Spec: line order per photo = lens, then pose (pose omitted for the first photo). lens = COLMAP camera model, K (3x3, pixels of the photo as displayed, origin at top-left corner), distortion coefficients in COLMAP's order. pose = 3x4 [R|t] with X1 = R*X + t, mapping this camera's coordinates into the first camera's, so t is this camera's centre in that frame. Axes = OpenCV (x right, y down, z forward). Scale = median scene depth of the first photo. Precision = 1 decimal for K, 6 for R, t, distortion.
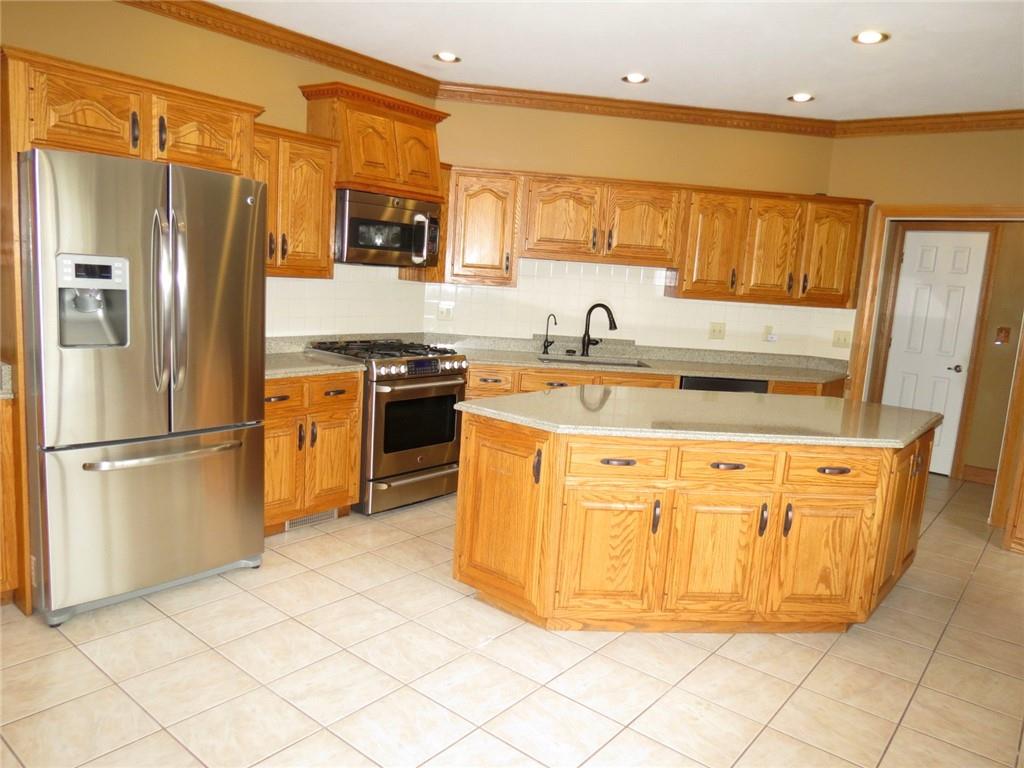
lens RADIAL K [[725.6, 0, 518.8], [0, 725.6, 384.9], [0, 0, 1]] dist [-0.046078, 0.029438]
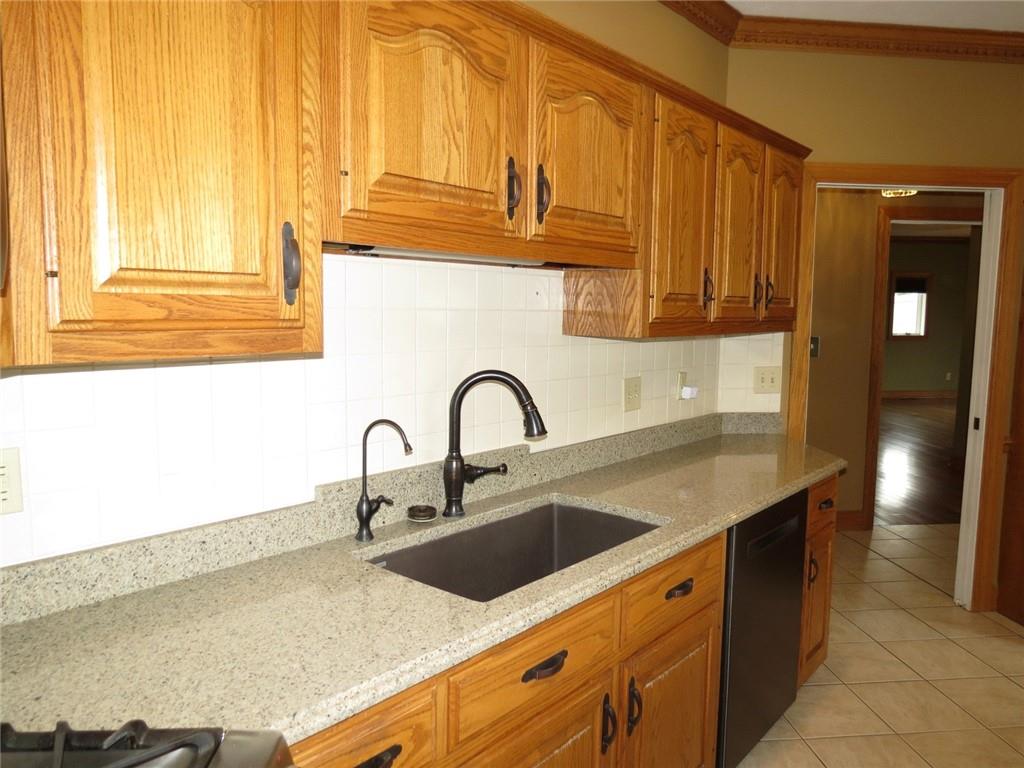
lens RADIAL K [[725.6, 0, 518.8], [0, 725.6, 384.9], [0, 0, 1]] dist [-0.046078, 0.029438]
pose [[0.723942, -0.127996, 0.677883, -0.130117], [0.128379, 0.990468, 0.049916, -0.122664], [-0.677810, 0.050889, 0.733473, 0.728826]]
